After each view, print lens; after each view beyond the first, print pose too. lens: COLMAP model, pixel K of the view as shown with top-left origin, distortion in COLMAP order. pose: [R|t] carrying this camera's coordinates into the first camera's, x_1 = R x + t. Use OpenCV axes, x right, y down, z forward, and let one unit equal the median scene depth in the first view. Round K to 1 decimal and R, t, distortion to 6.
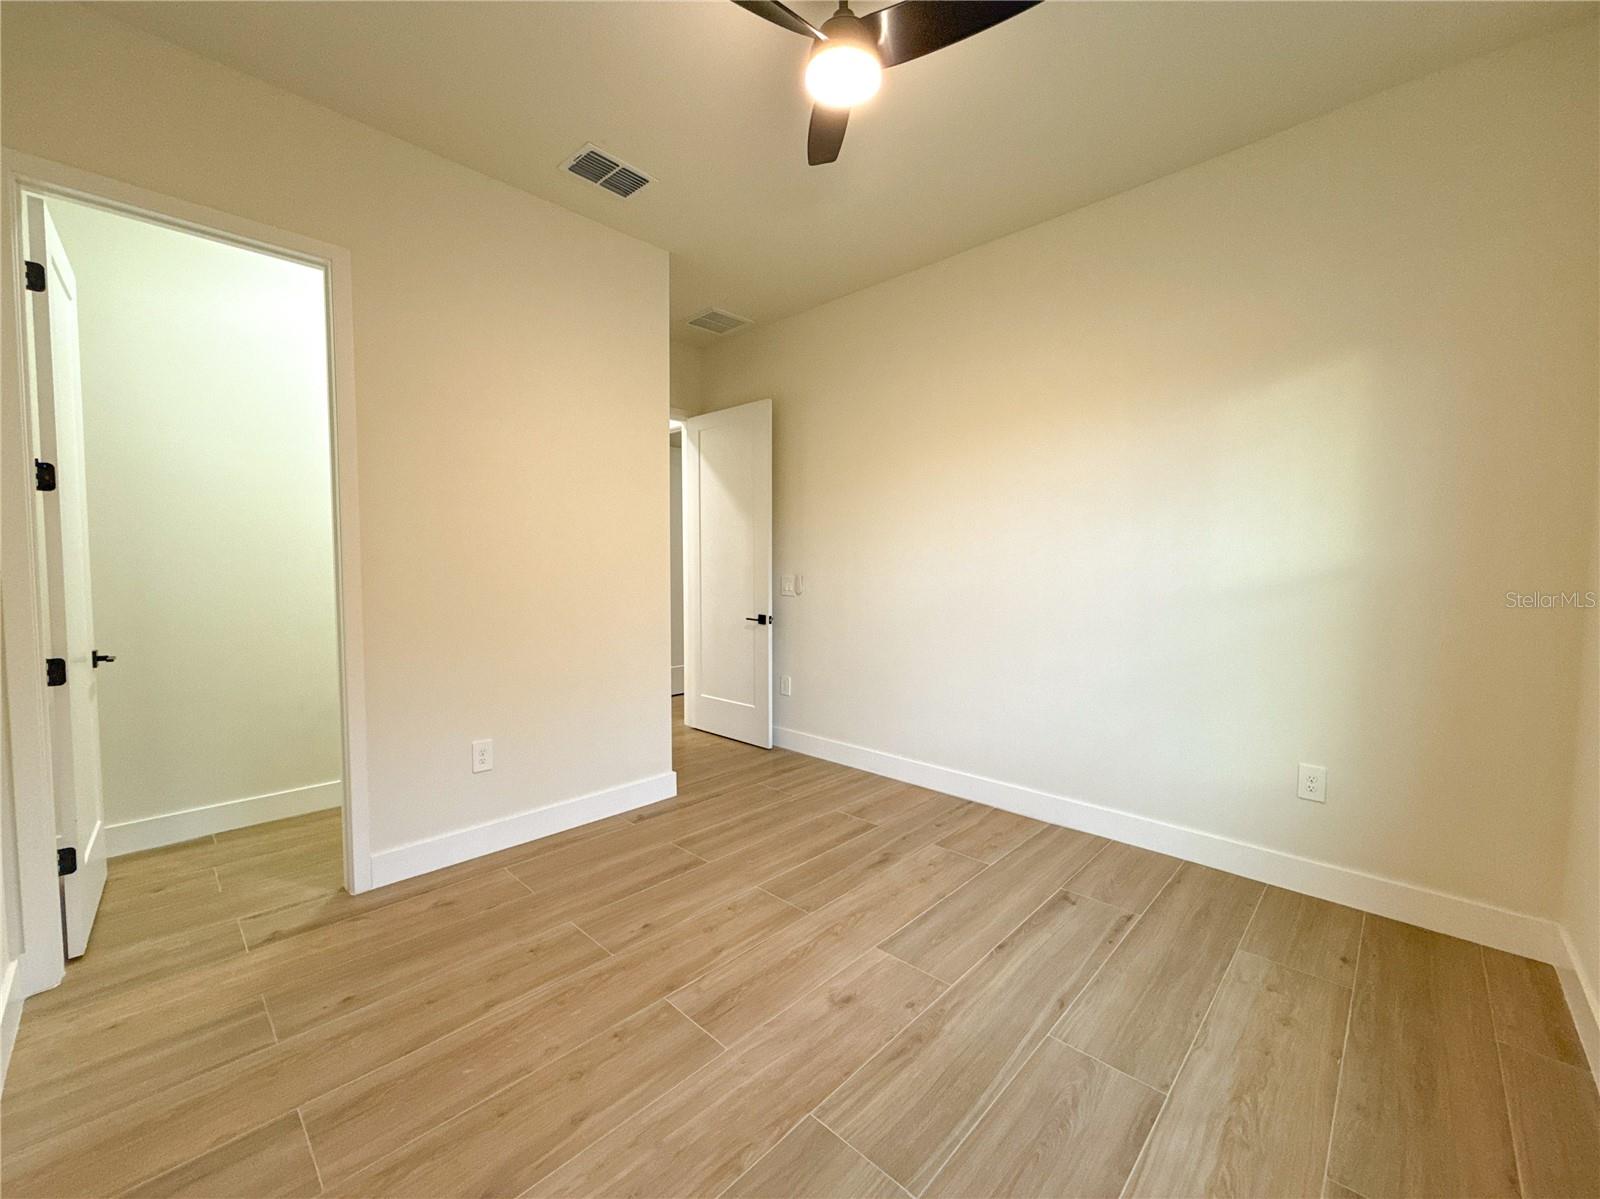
lens RADIAL K [[644.9, 0, 795.1], [0, 644.9, 598.6], [0, 0, 1]] dist [0.017780, -0.008410]
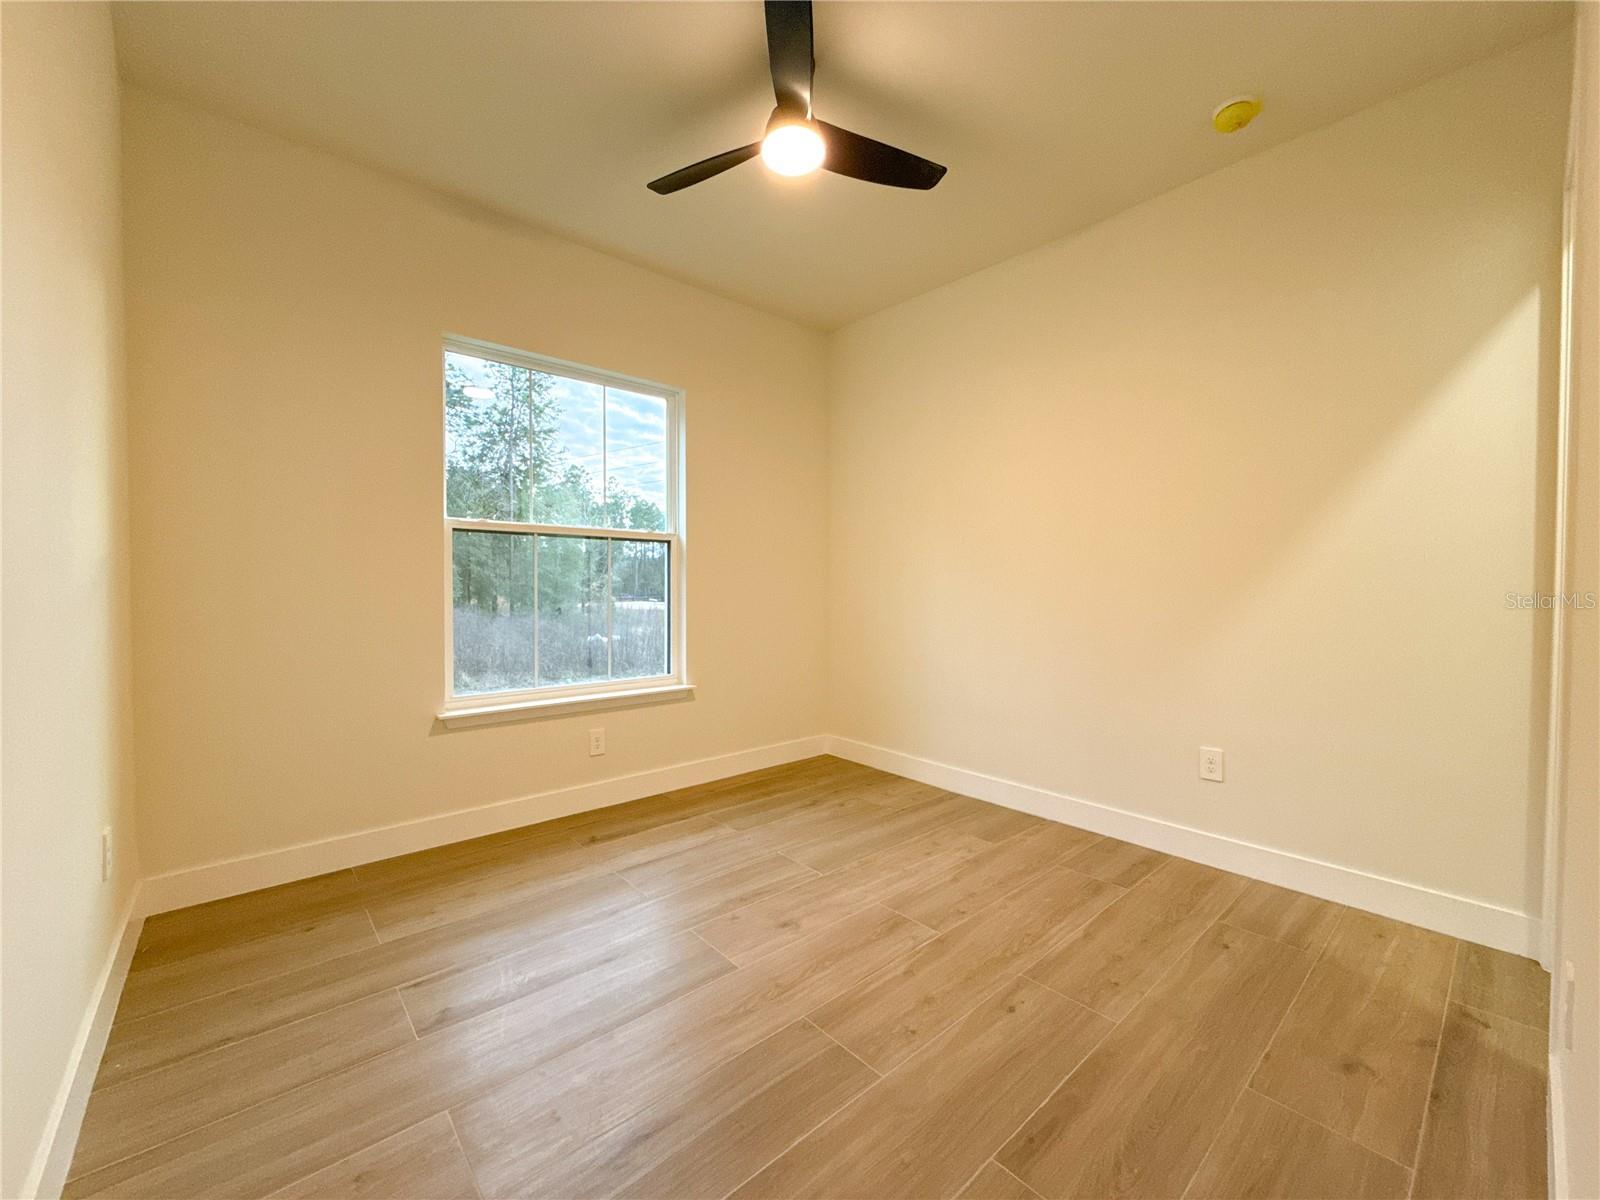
lens RADIAL K [[644.9, 0, 795.1], [0, 644.9, 599.1], [0, 0, 1]] dist [0.017780, -0.008410]
pose [[-0.996451, -0.007274, 0.083857, -0.034396], [-0.001184, 0.997372, 0.072440, -0.065750], [-0.084164, 0.072083, -0.993841, 2.136695]]
